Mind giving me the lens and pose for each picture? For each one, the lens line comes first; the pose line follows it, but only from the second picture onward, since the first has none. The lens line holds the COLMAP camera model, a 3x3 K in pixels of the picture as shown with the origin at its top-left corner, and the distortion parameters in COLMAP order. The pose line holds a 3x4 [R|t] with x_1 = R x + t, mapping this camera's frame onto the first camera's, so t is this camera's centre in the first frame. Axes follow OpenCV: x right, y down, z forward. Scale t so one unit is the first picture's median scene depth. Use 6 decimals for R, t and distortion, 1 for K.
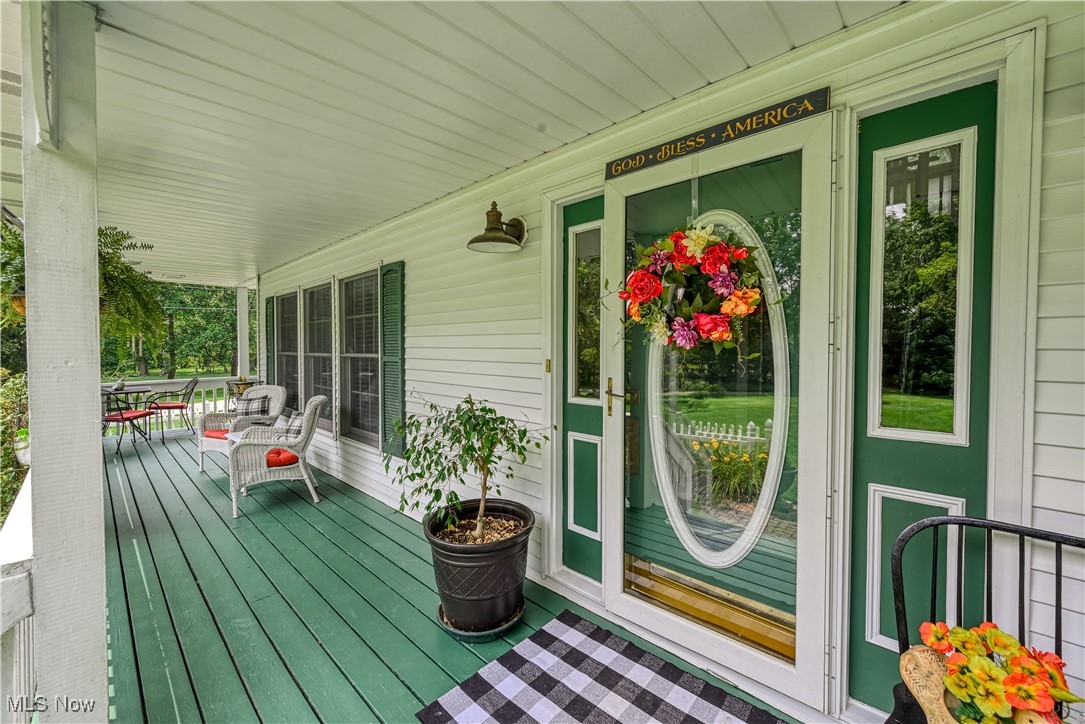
lens RADIAL K [[444.3, 0, 563.1], [0, 444.3, 368.1], [0, 0, 1]] dist [-0.001811, -0.000033]
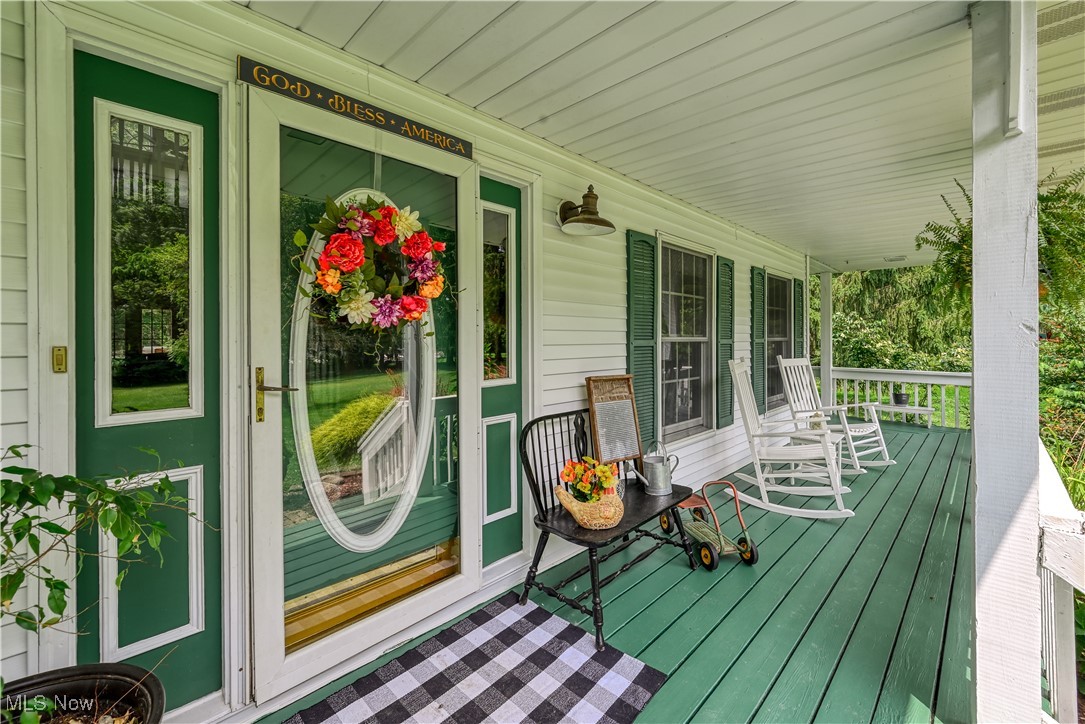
lens RADIAL K [[441.6, 0, 540.4], [0, 441.6, 333.5], [0, 0, 1]] dist [-0.001892, -0.000299]
pose [[0.047819, -0.006423, 0.998835, -0.611303], [0.032611, 0.999456, 0.004866, -0.022120], [-0.998324, 0.032340, 0.048002, 0.561897]]
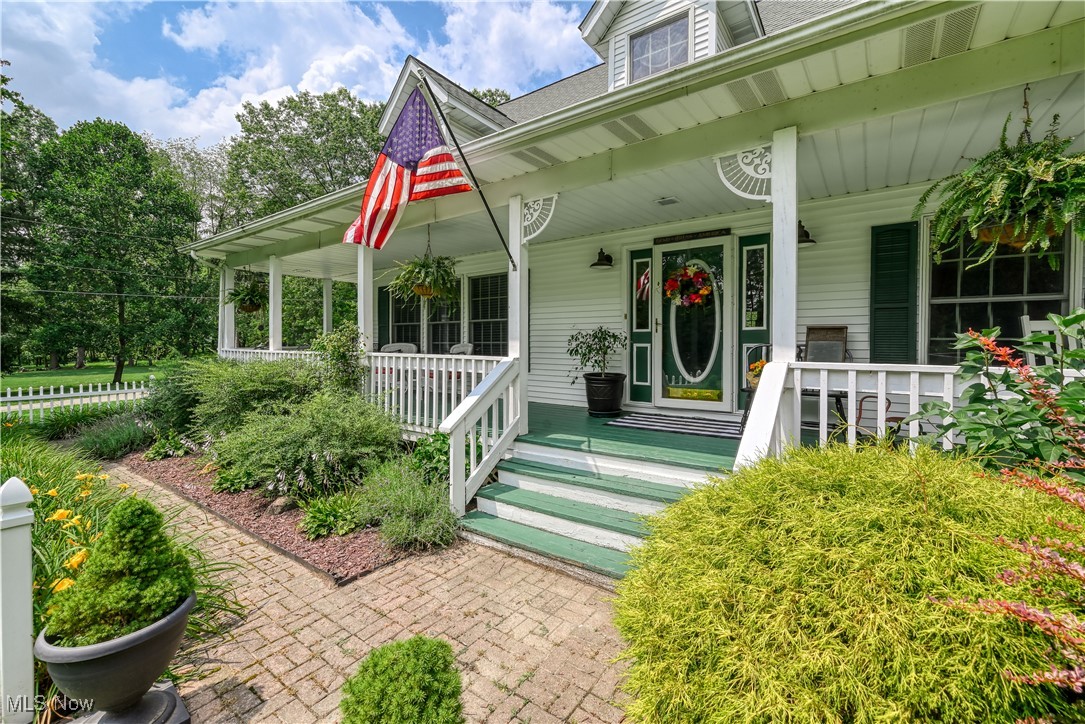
lens RADIAL K [[473.6, 0, 542.5], [0, 473.6, 362.0], [0, 0, 1]] dist [0.001762, 0.000189]
pose [[0.993555, -0.006979, 0.113132, -0.974135], [0.007660, 0.999955, -0.005582, 0.318794], [-0.113088, 0.006413, 0.993564, -1.900616]]
